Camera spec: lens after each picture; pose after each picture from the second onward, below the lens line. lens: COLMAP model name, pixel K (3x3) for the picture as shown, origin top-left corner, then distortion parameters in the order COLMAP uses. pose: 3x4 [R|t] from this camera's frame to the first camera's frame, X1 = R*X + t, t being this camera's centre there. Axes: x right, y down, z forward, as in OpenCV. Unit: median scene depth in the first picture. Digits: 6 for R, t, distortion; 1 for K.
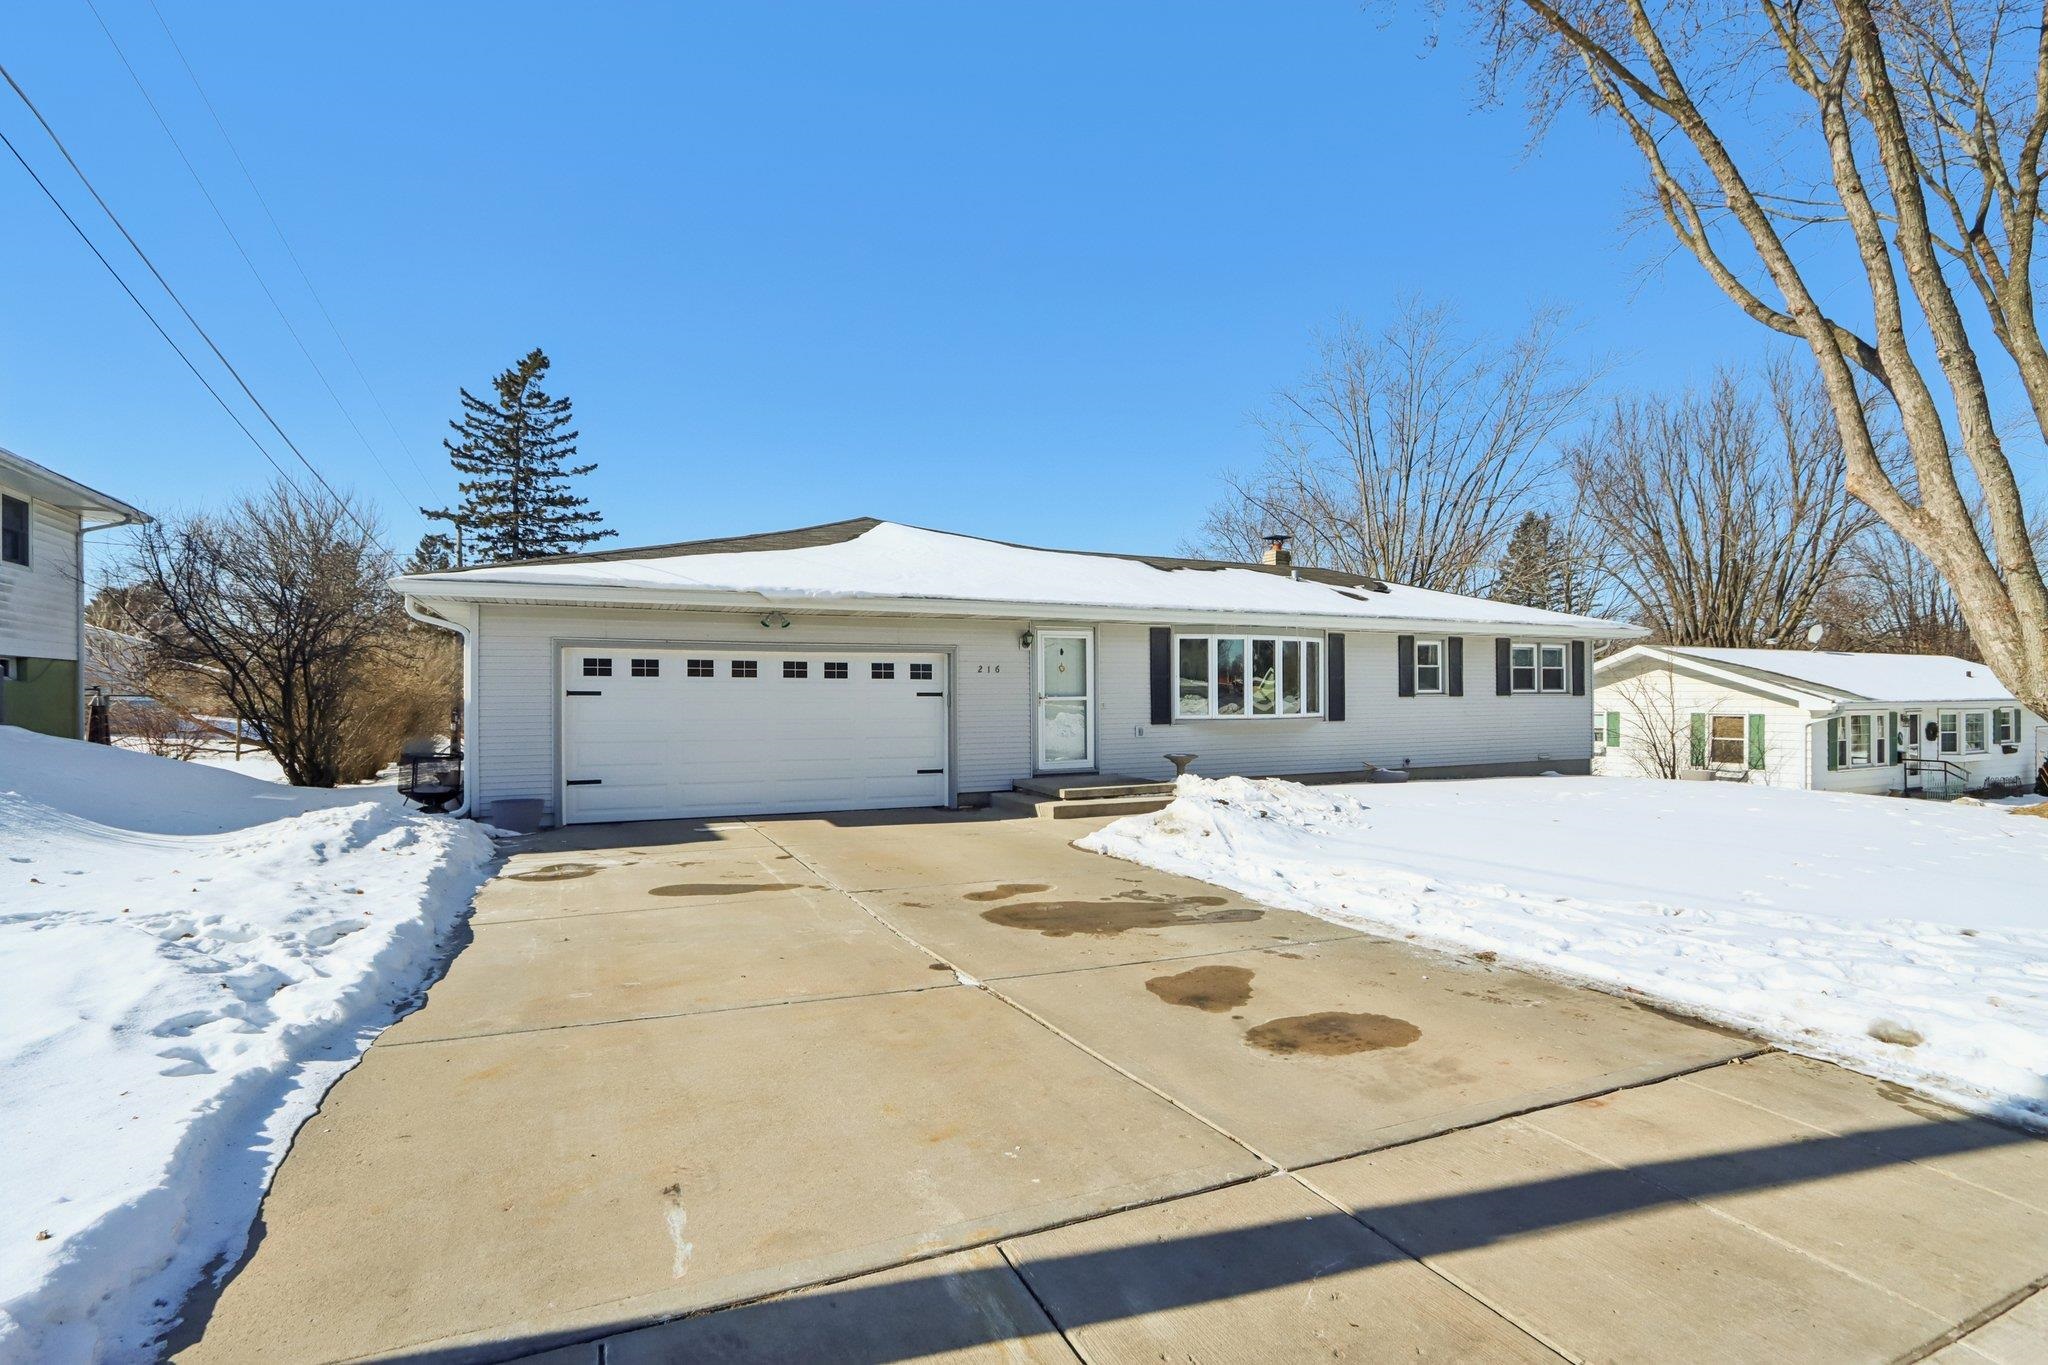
lens RADIAL K [[952.0, 0, 1067.6], [0, 952.0, 672.6], [0, 0, 1]] dist [-0.016849, 0.003308]
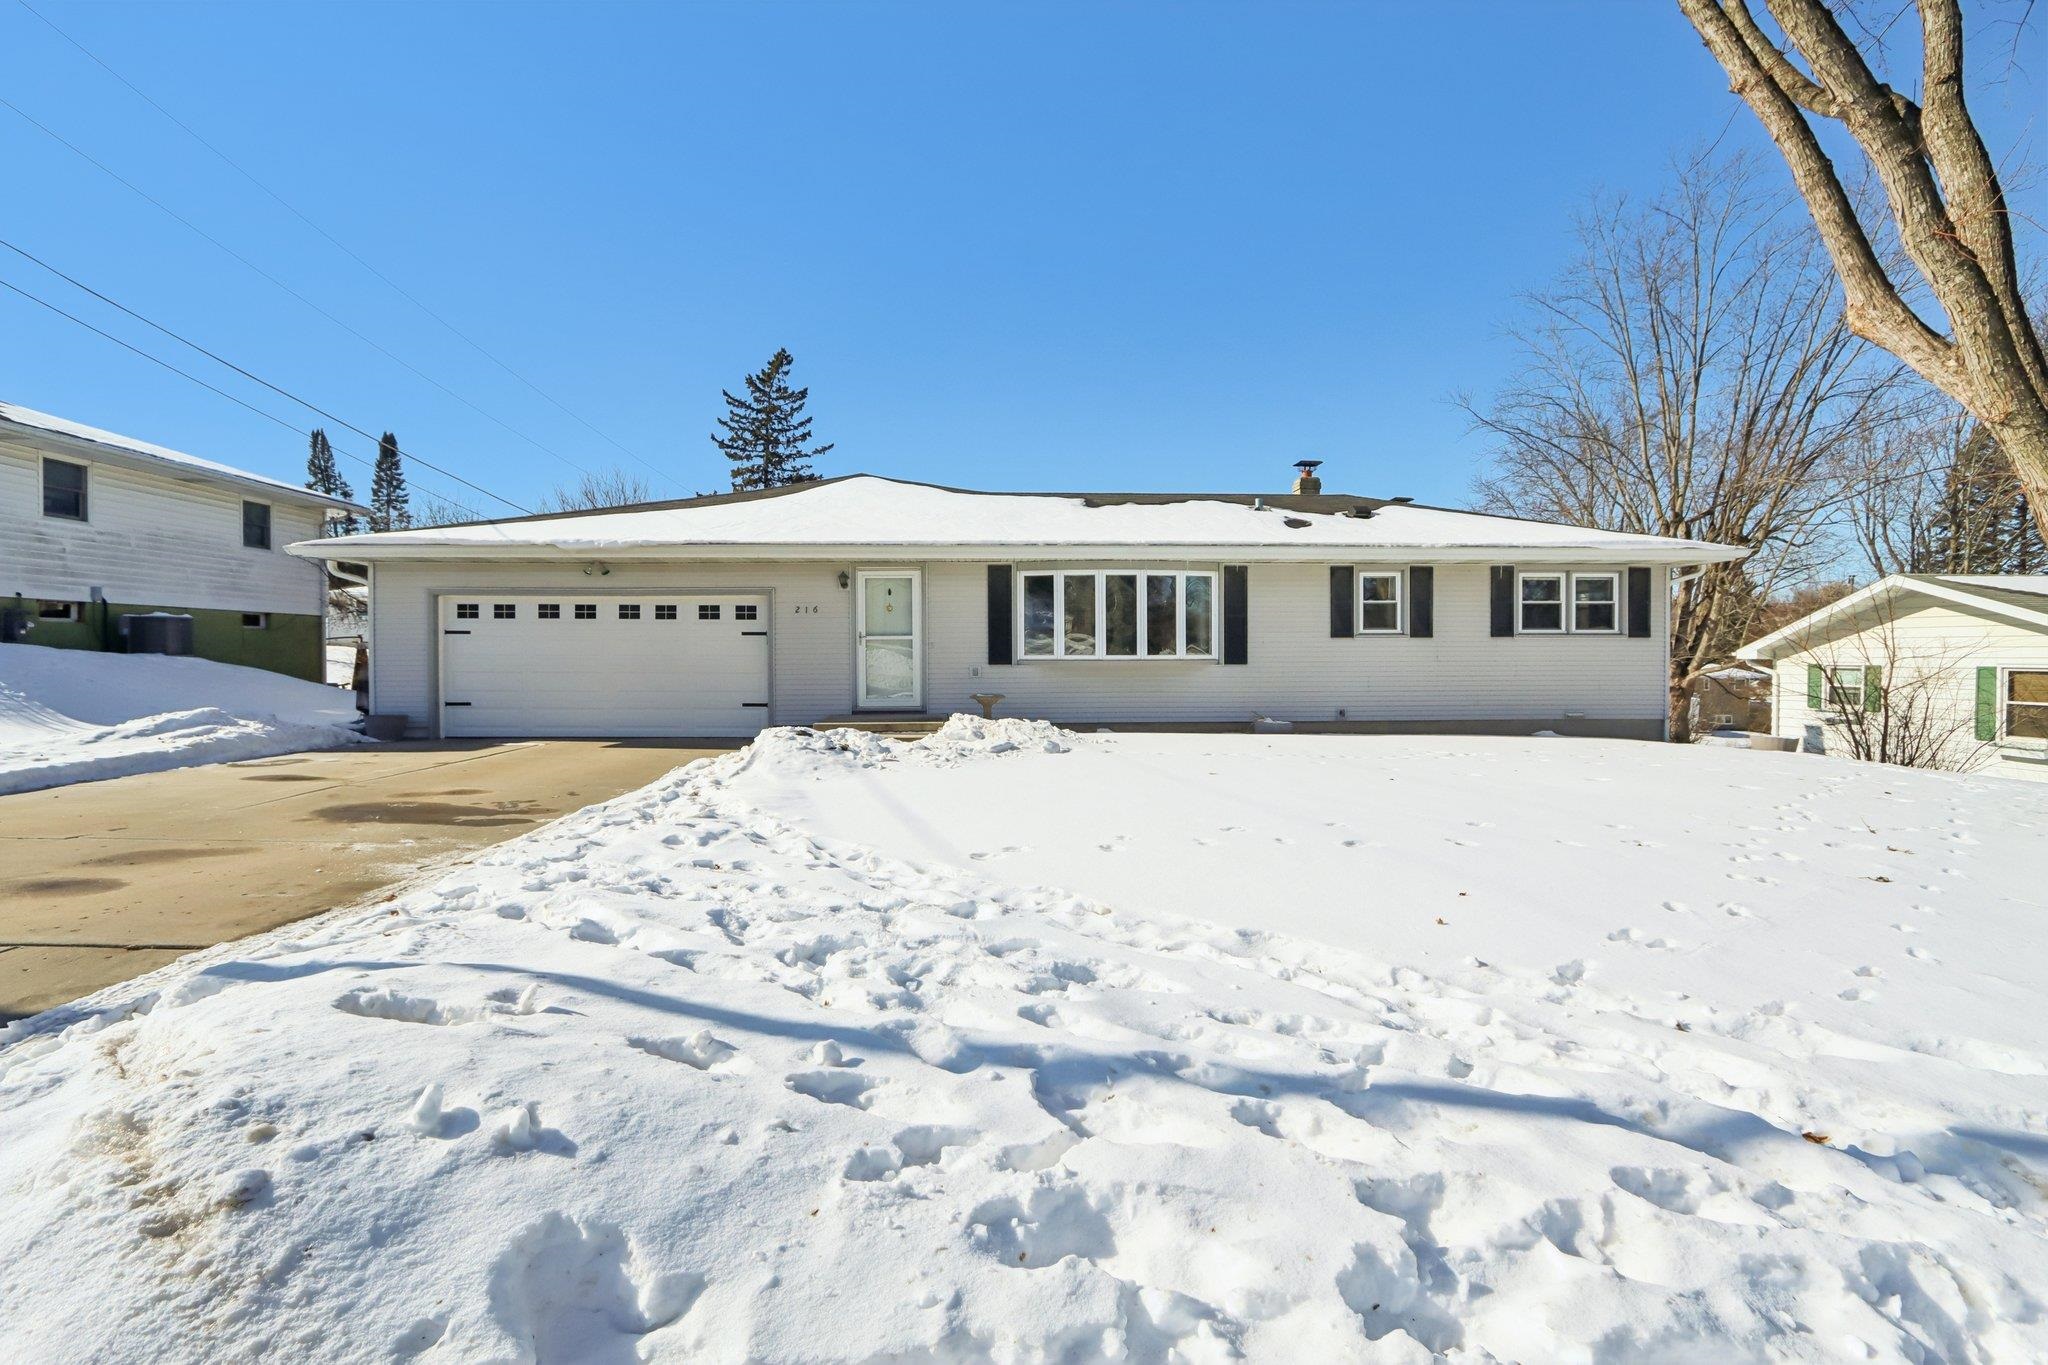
lens RADIAL K [[952.0, 0, 1062.9], [0, 952.0, 647.6], [0, 0, 1]] dist [-0.016849, 0.003308]
pose [[0.921001, -0.000811, -0.389558, 0.532478], [0.007965, 0.999828, 0.016748, 0.020724], [0.389478, -0.018527, 0.920849, 0.129922]]
